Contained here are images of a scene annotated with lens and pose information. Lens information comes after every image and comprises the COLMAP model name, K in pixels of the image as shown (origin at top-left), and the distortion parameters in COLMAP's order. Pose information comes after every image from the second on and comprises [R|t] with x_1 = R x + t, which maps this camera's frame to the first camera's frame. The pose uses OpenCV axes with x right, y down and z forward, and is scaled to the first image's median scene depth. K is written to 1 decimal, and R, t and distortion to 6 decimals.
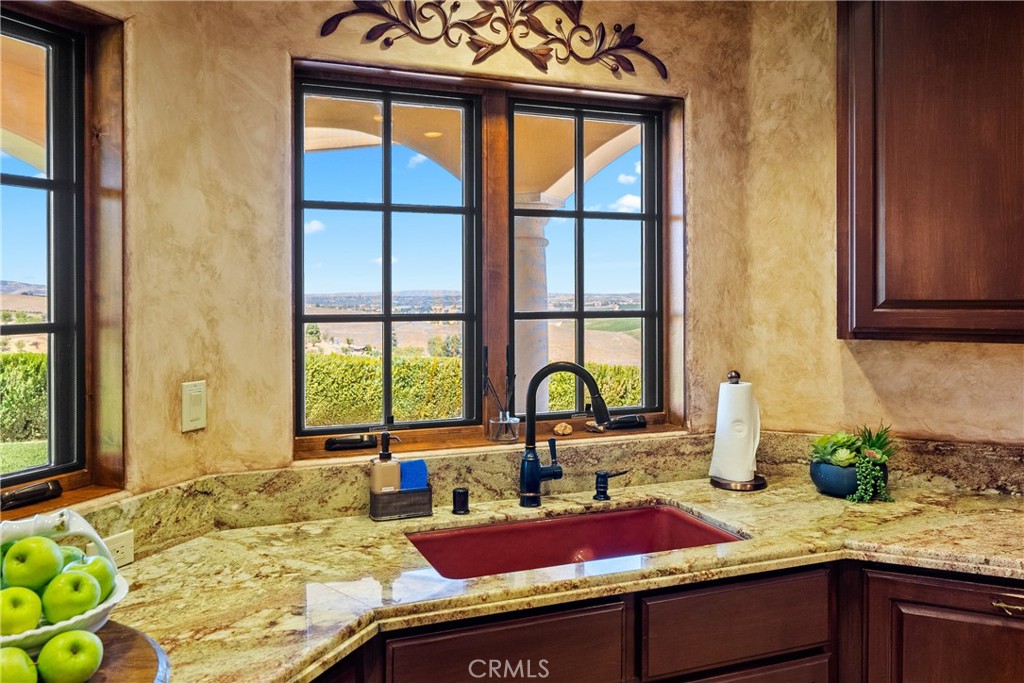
lens RADIAL K [[821.2, 0, 491.8], [0, 821.2, 293.2], [0, 0, 1]] dist [-0.006297, -0.002867]
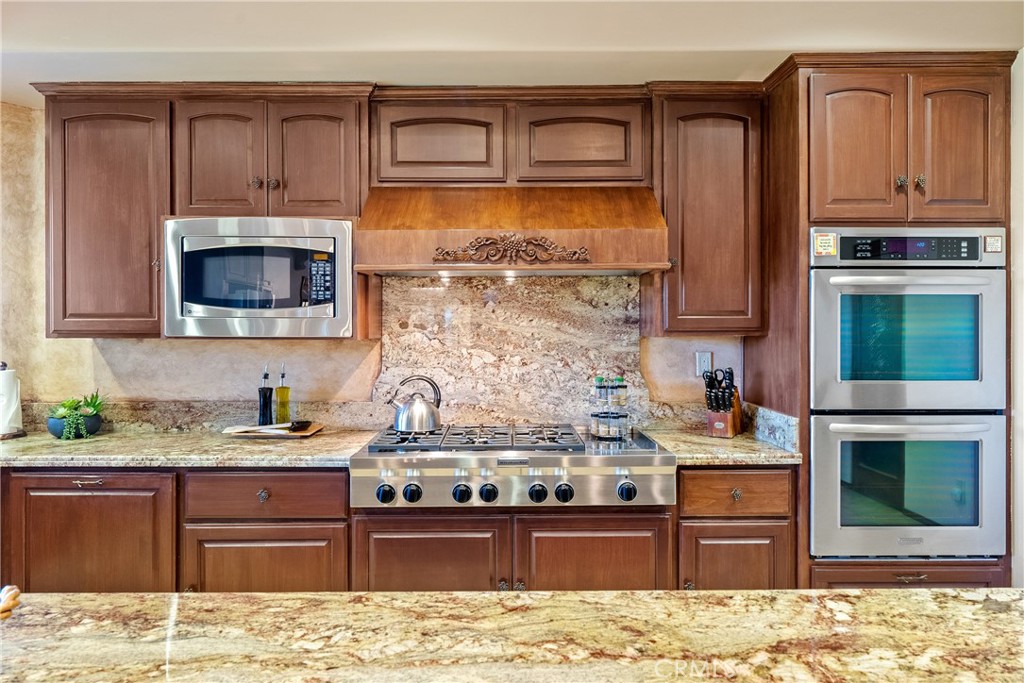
lens RADIAL K [[694.2, 0, 515.9], [0, 694.2, 331.9], [0, 0, 1]] dist [0.007747, -0.004357]
pose [[0.915422, -0.001676, 0.402491, 0.657199], [0.002470, 0.999996, -0.001453, 0.044222], [-0.402487, 0.002324, 0.915423, -0.565866]]
